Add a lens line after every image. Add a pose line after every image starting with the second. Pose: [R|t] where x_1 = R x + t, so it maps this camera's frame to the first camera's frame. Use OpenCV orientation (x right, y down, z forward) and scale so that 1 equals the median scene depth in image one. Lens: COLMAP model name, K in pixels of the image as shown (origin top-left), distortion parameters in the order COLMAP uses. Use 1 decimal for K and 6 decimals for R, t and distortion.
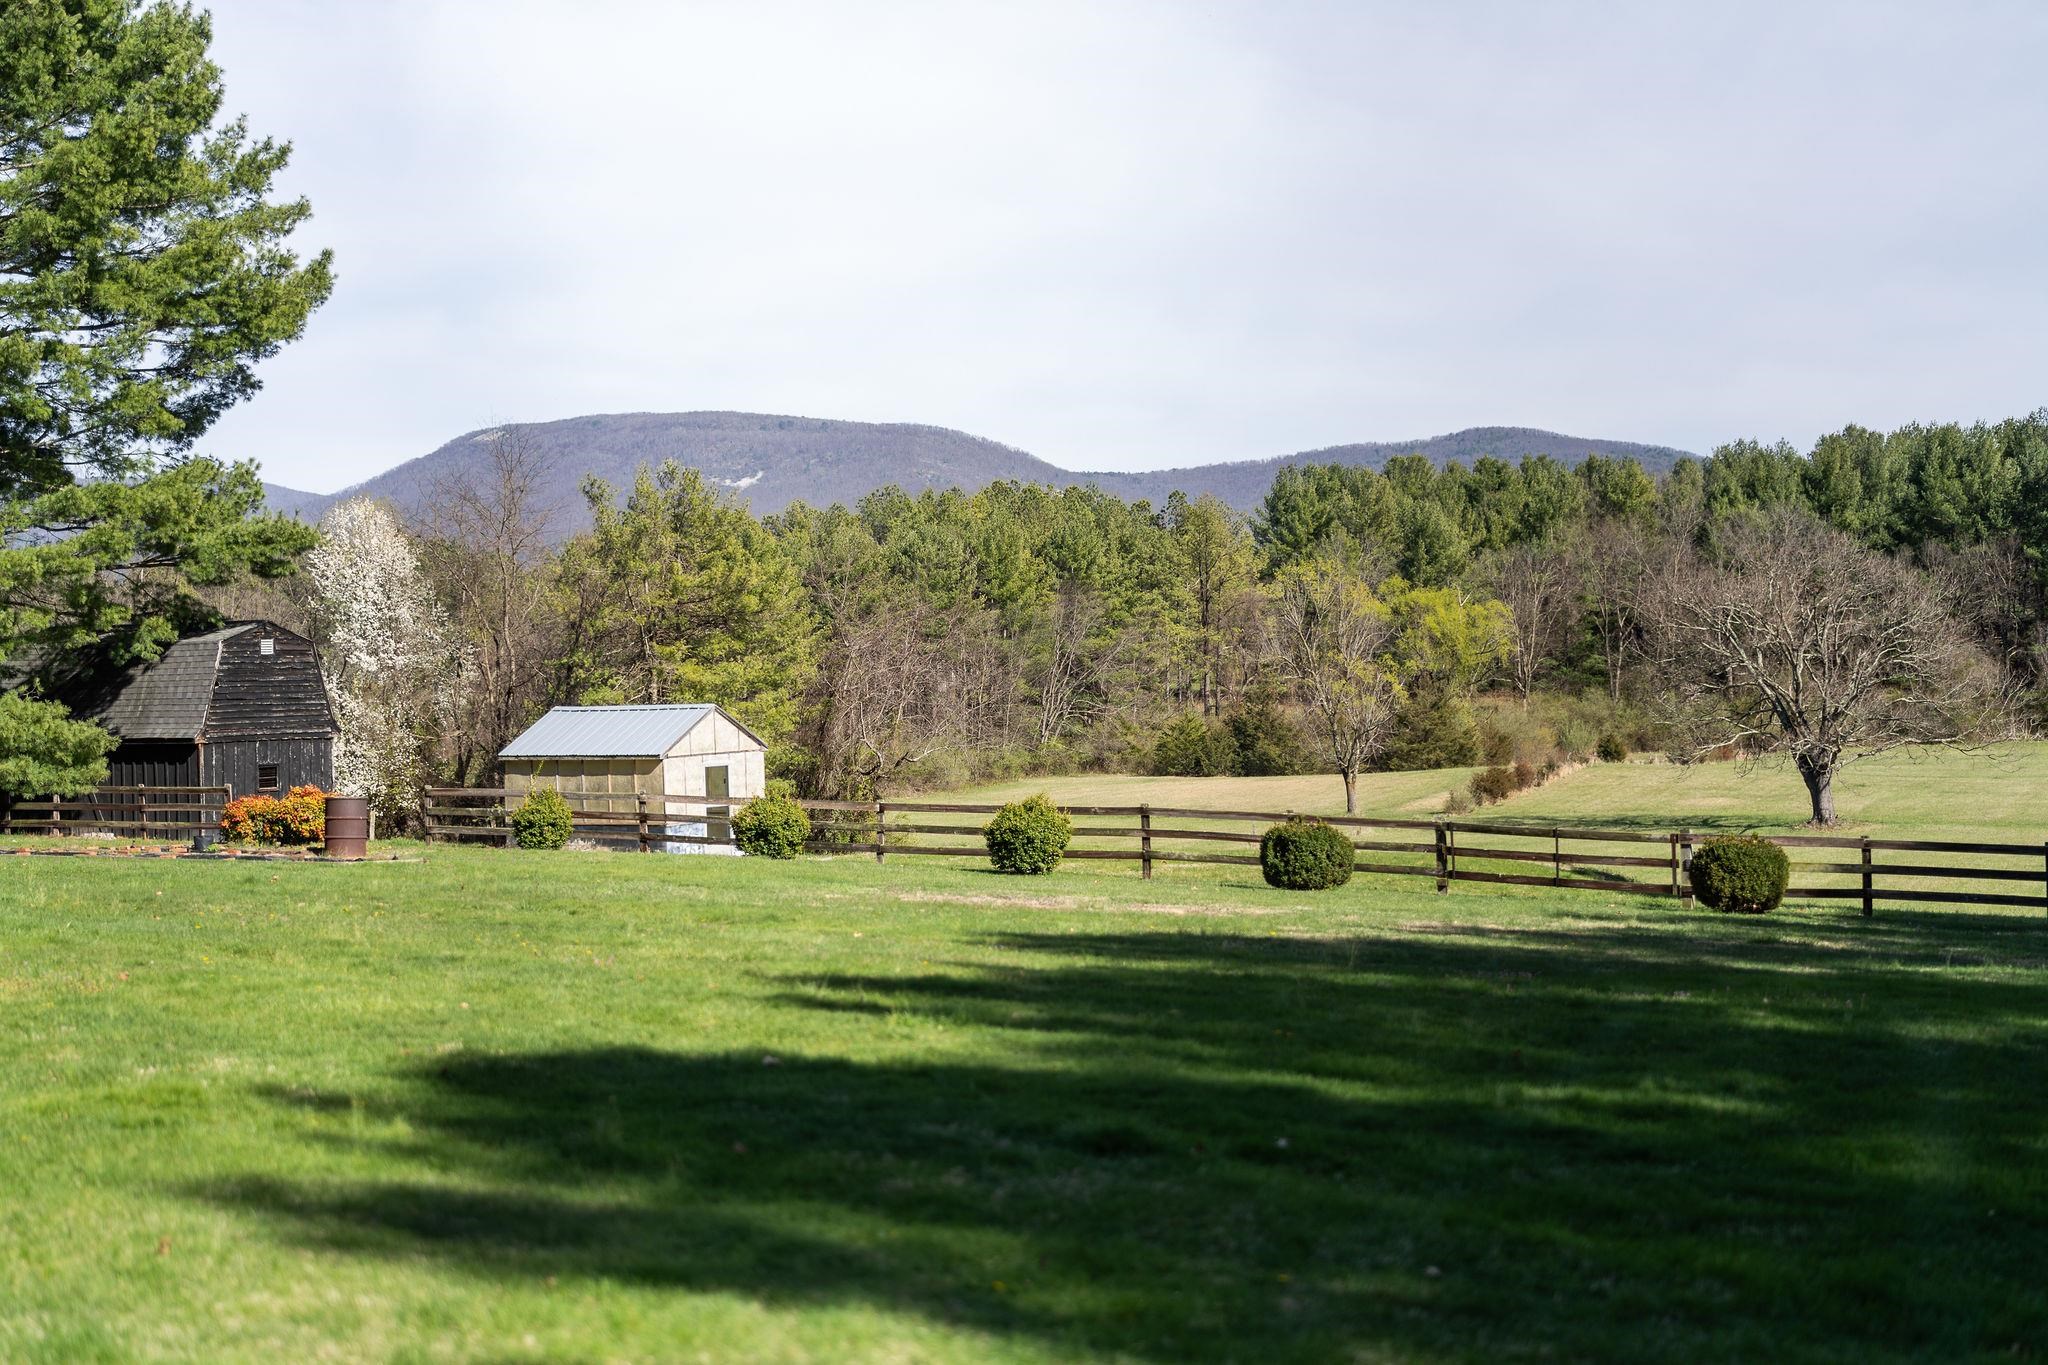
lens RADIAL K [[2869.0, 0, 1024.0], [0, 2869.0, 682.5], [0, 0, 1]] dist [0.011823, 0.492358]
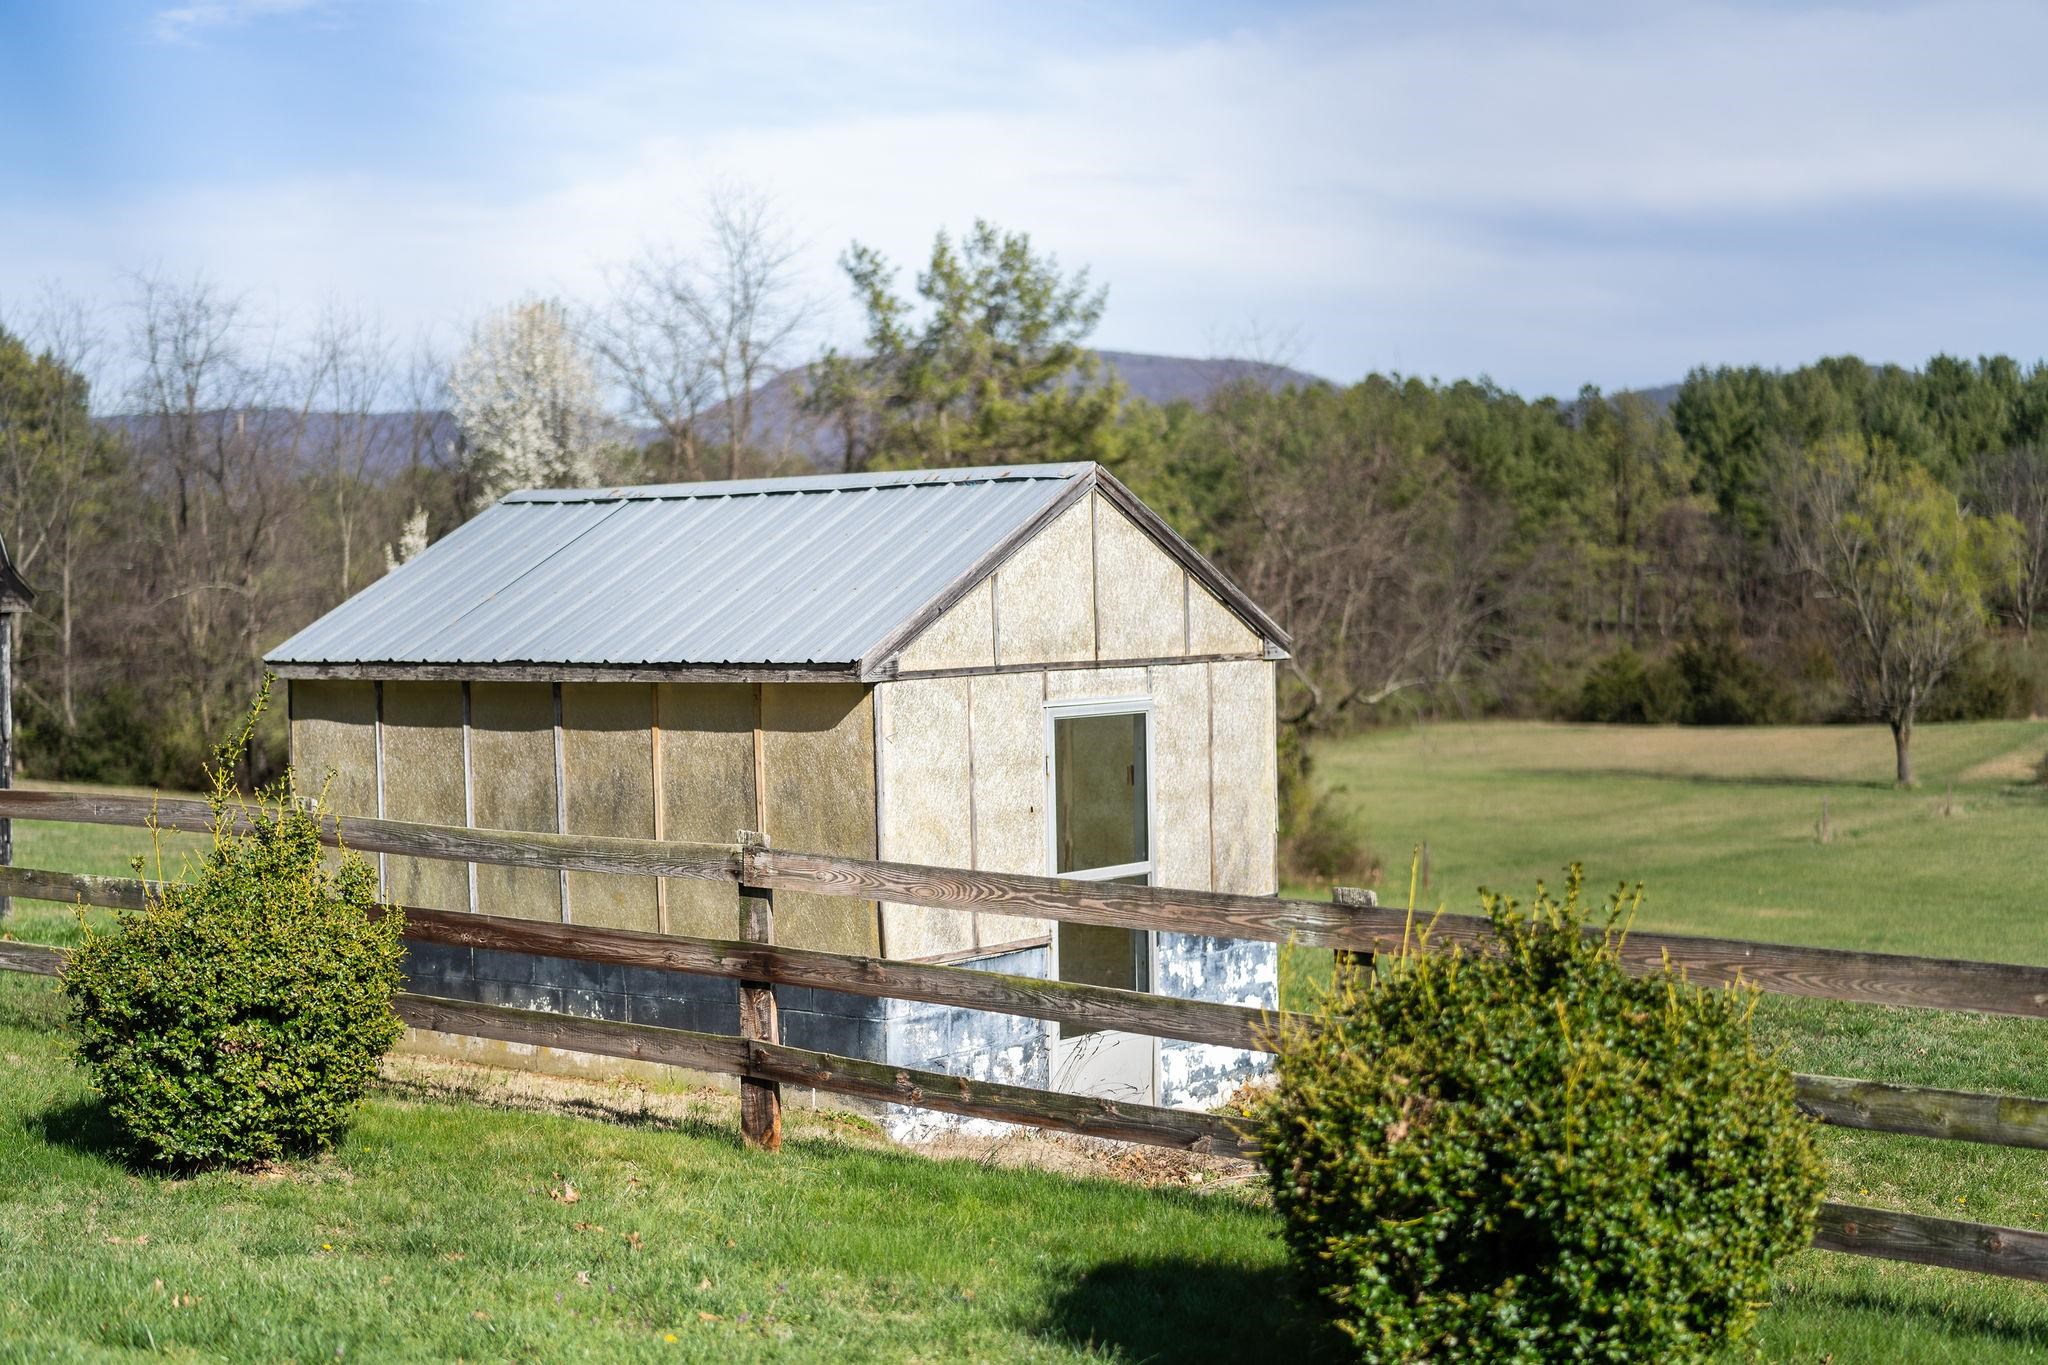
lens RADIAL K [[2869.0, 0, 1024.0], [0, 2869.0, 682.5], [0, 0, 1]] dist [0.011823, 0.492358]
pose [[0.993649, 0.013882, -0.111665, -0.020493], [-0.011496, 0.999692, 0.021988, 0.004985], [0.111936, -0.020565, 0.993503, 0.179265]]
